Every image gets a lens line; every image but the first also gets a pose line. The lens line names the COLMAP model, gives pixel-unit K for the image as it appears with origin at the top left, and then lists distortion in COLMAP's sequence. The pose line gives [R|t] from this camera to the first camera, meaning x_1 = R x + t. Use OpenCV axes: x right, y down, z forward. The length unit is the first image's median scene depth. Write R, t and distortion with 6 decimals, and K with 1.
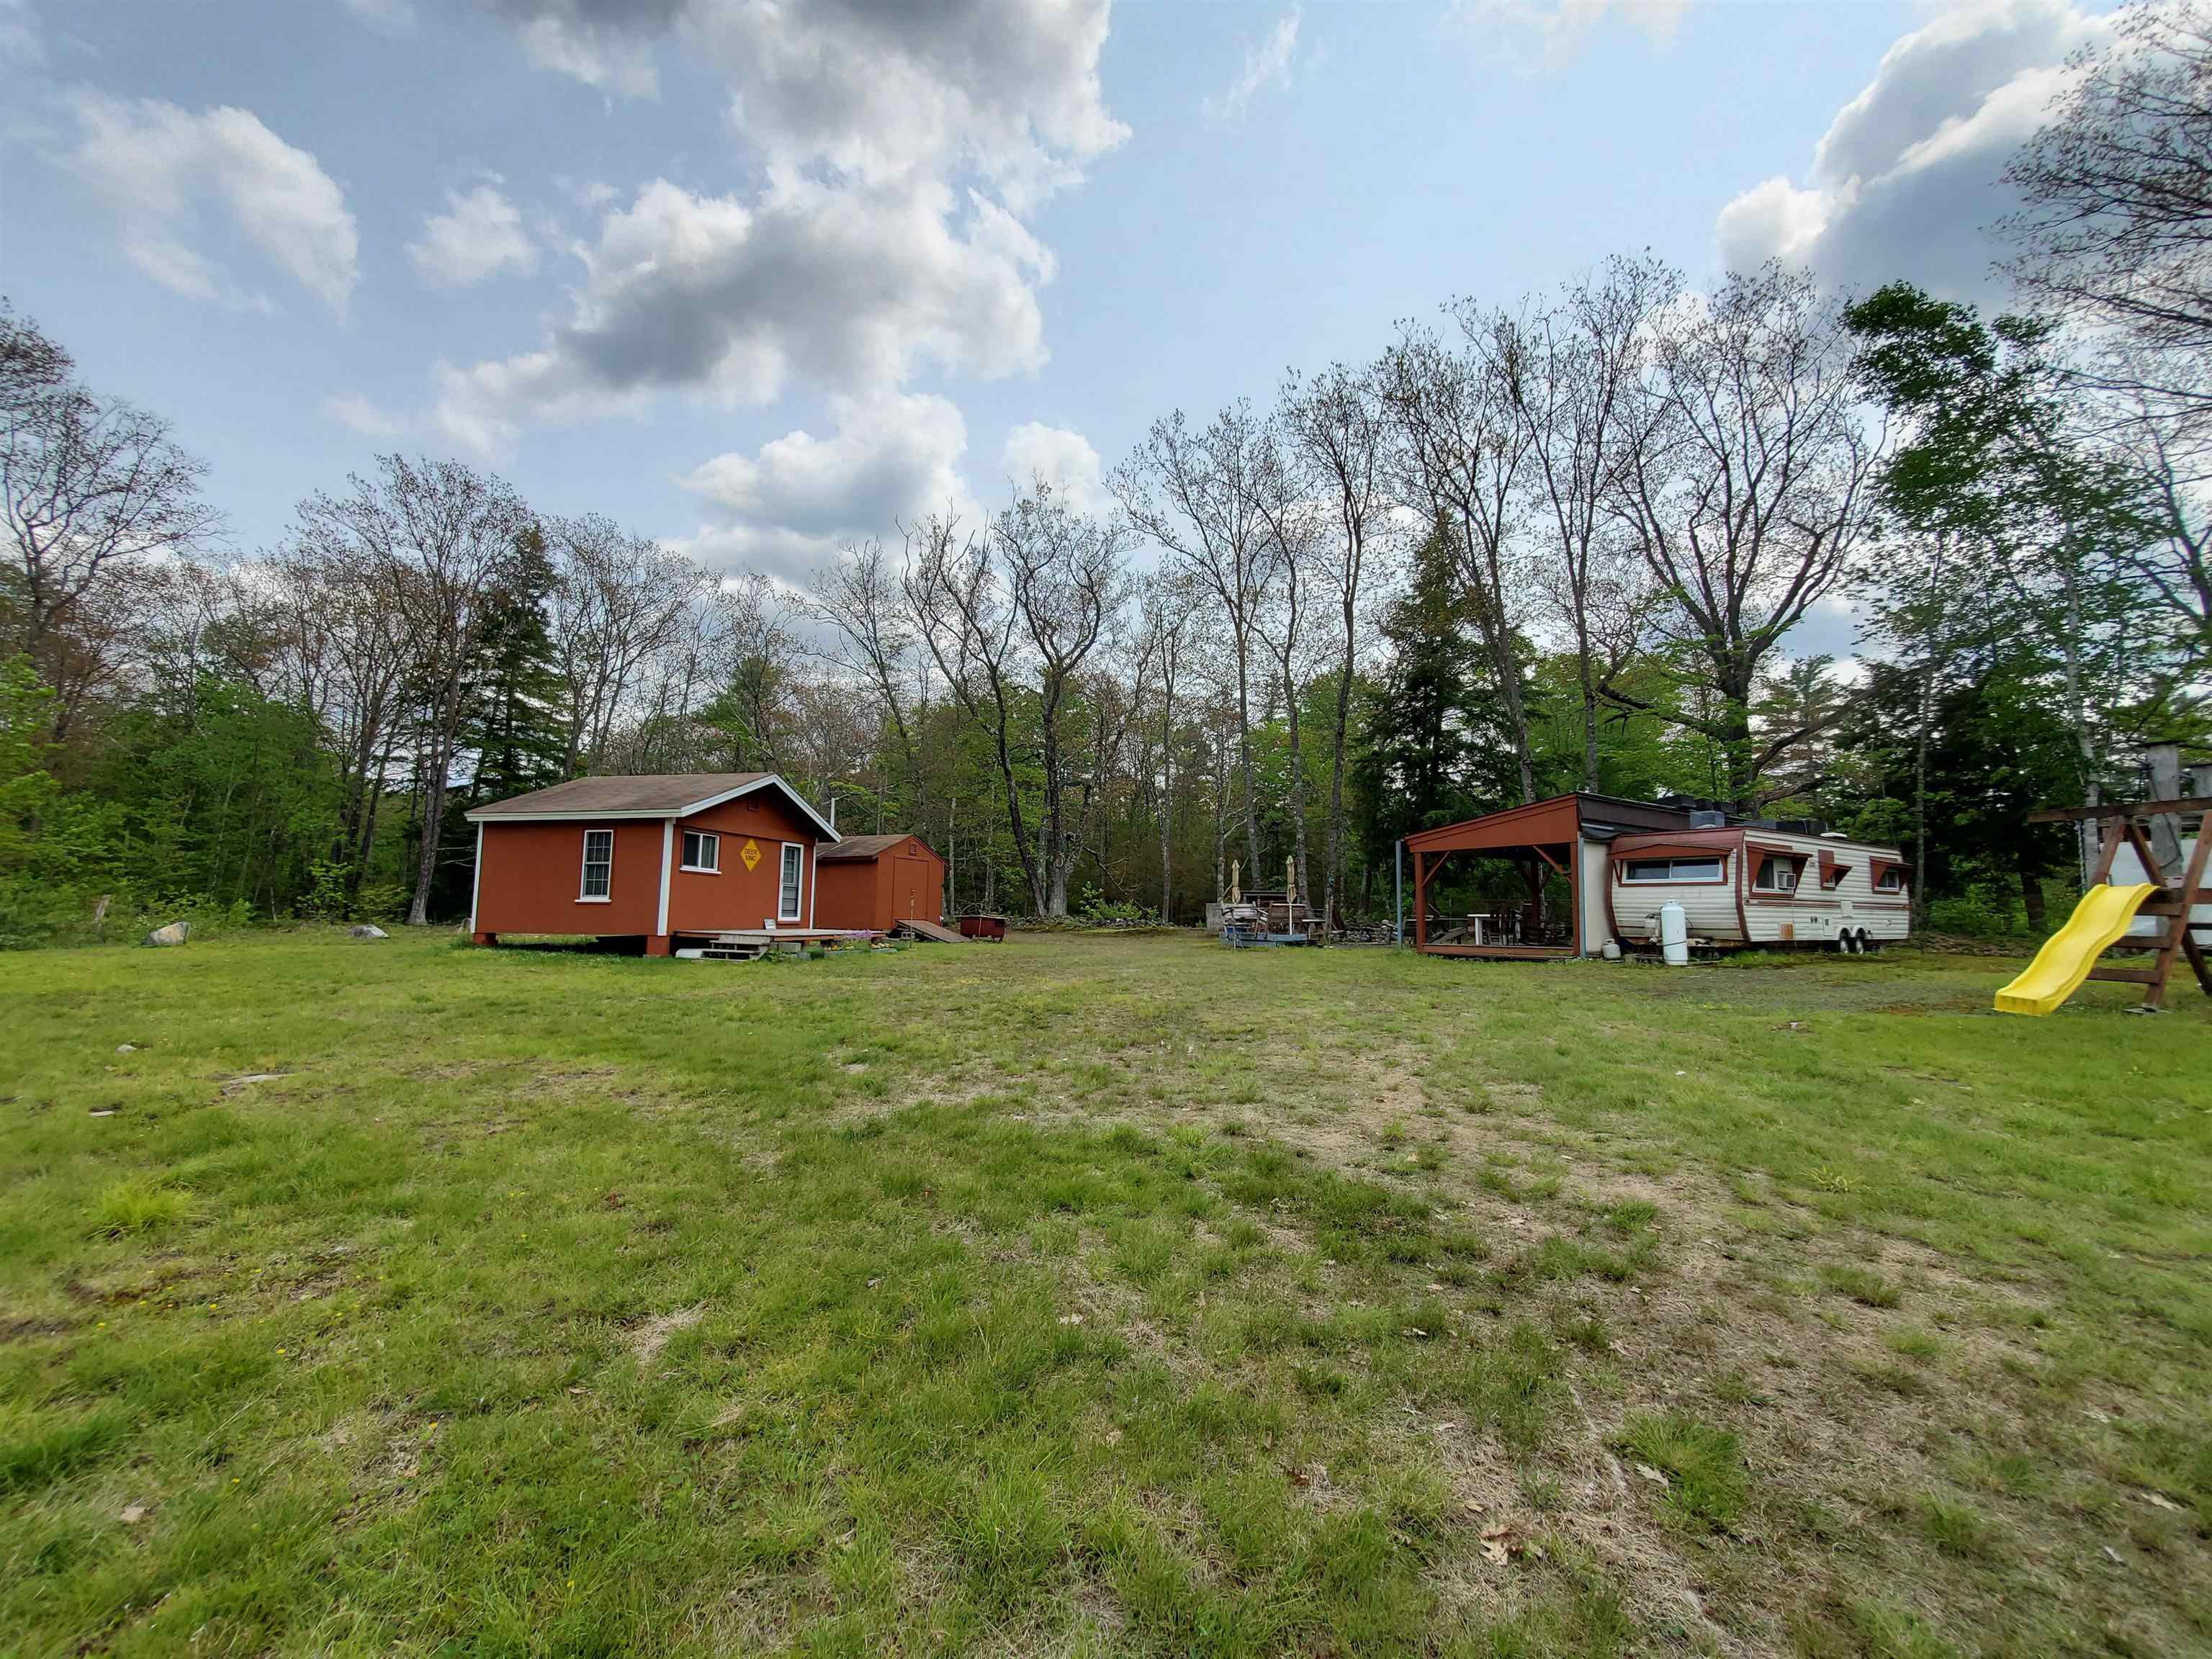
lens RADIAL K [[883.5, 0, 1105.4], [0, 883.5, 849.0], [0, 0, 1]] dist [0.001894, -0.000638]
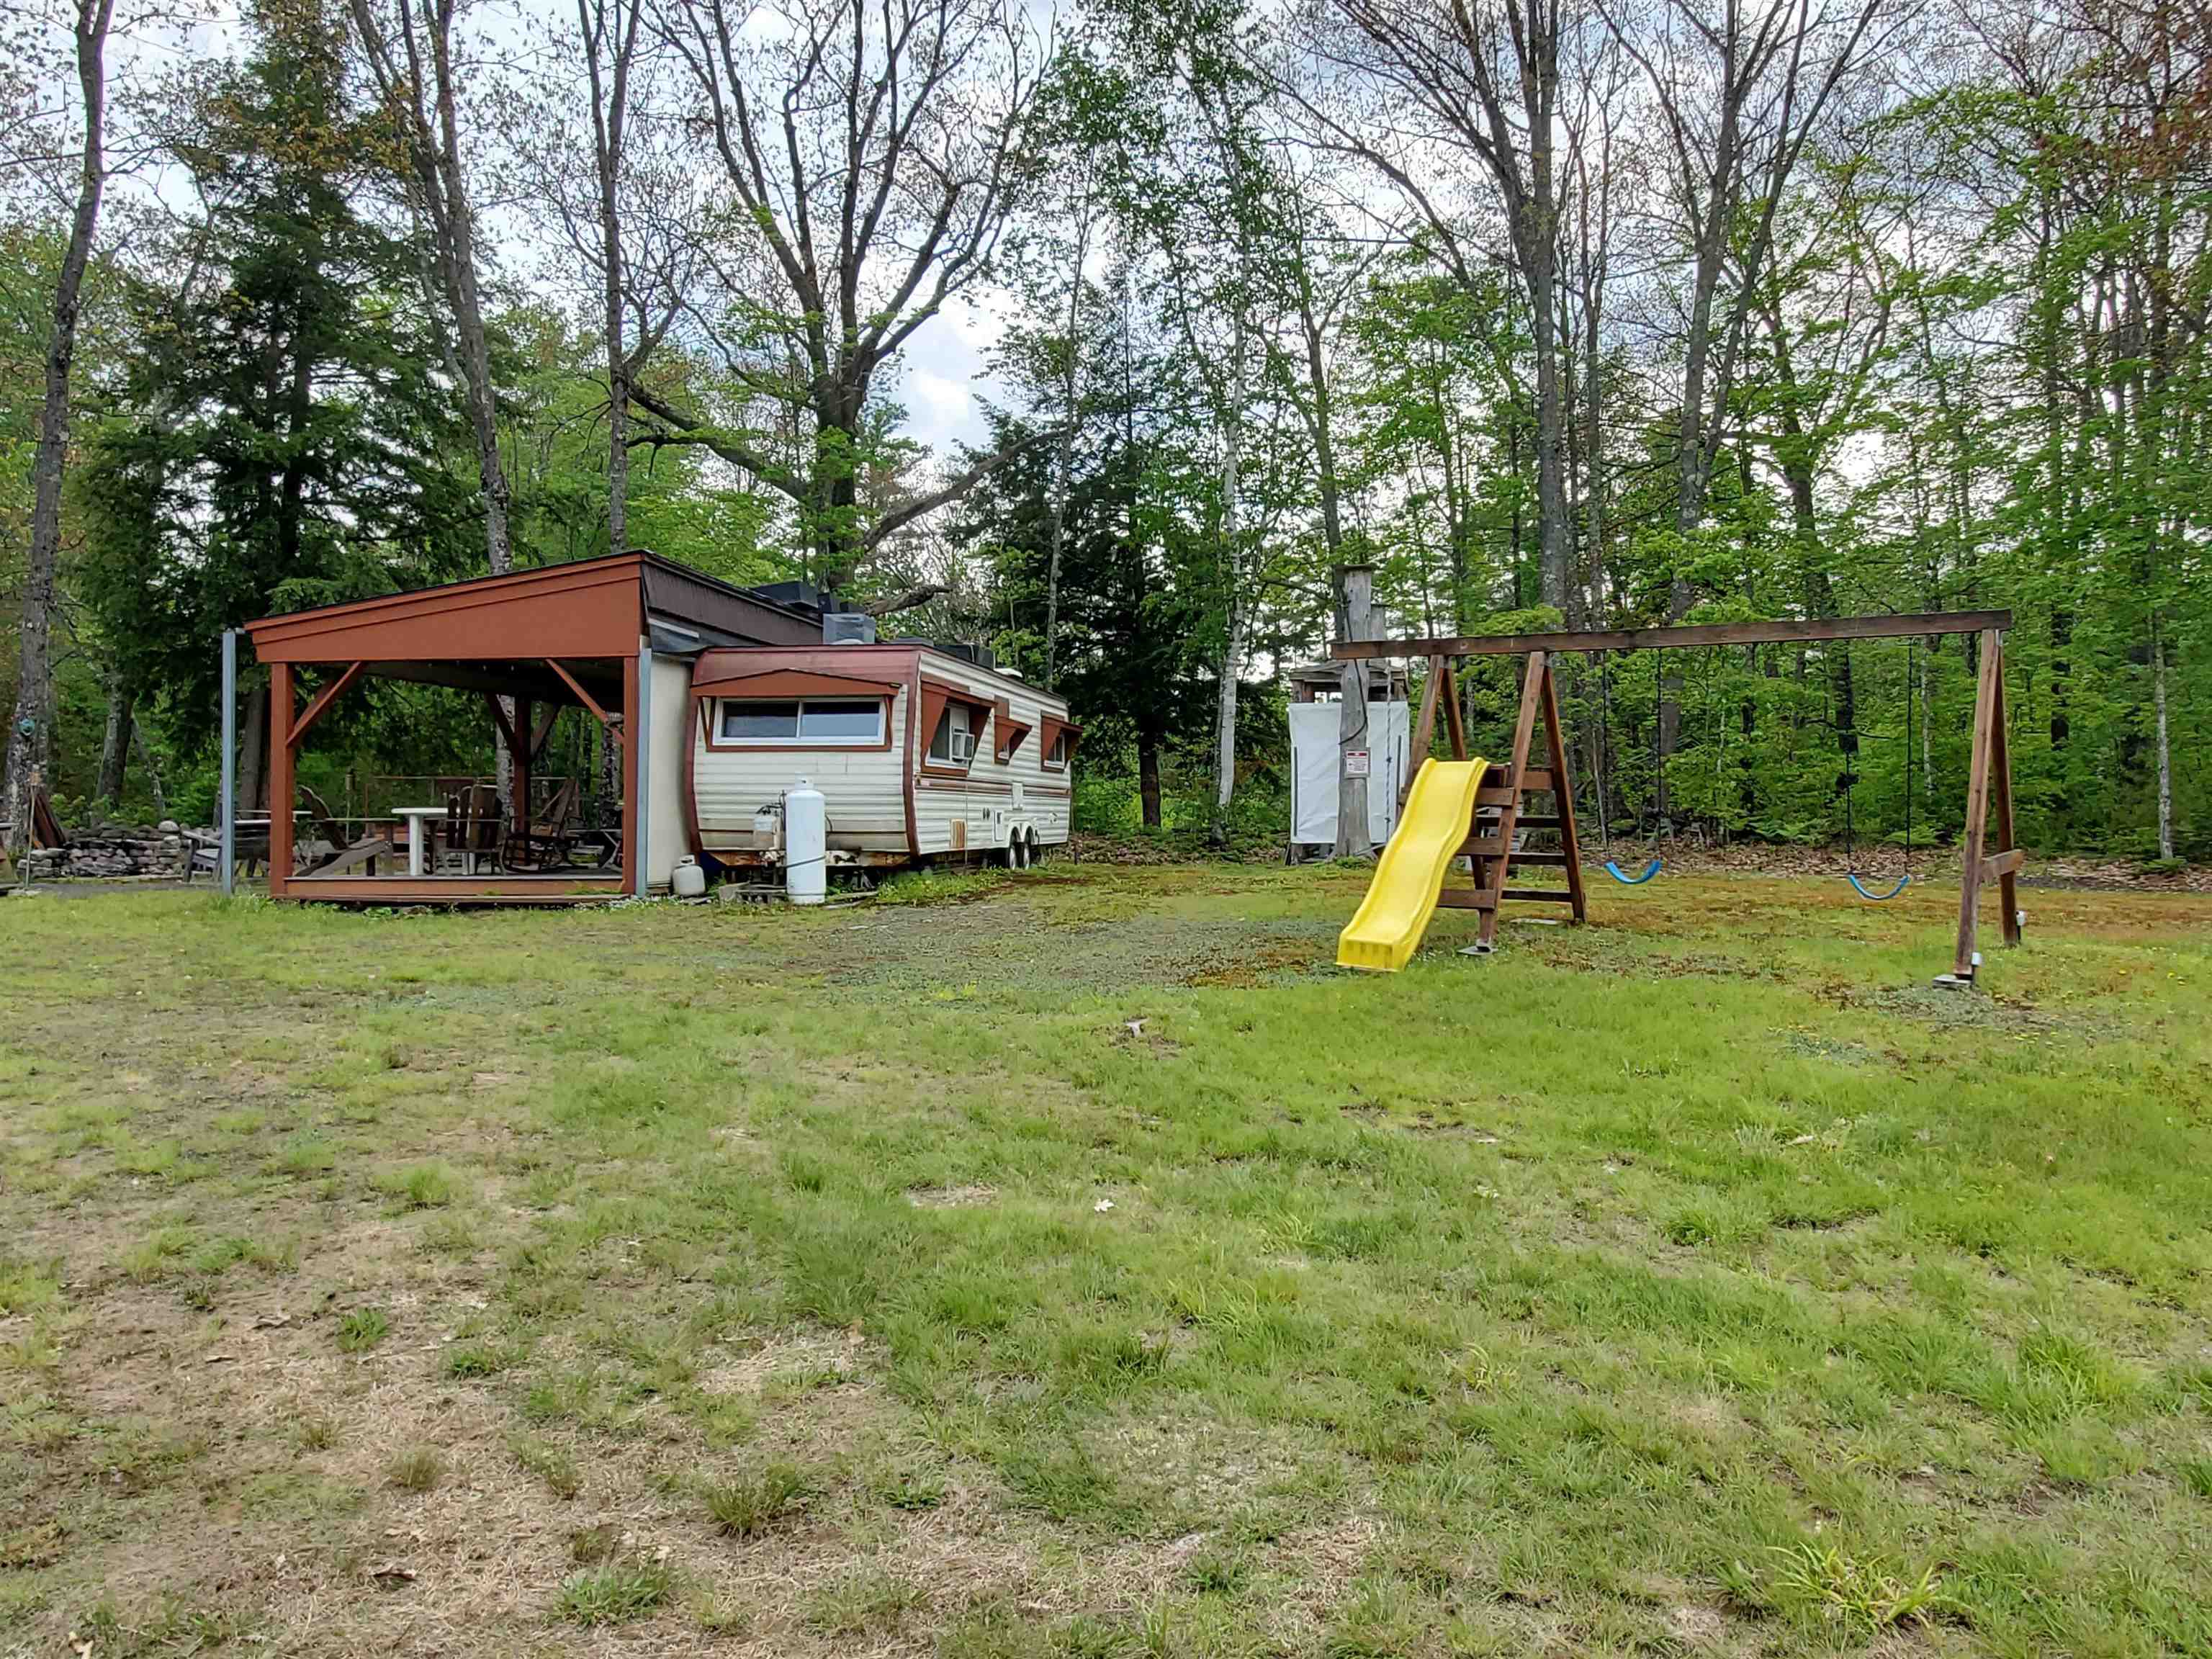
lens RADIAL K [[1660.7, 0, 1106.1], [0, 1660.7, 795.5], [0, 0, 1]] dist [0.009925, -0.002706]
pose [[0.671529, -0.000163, 0.740978, 0.034088], [-0.050258, 0.997687, 0.045767, 0.012390], [-0.739272, -0.067974, 0.669968, 0.189361]]
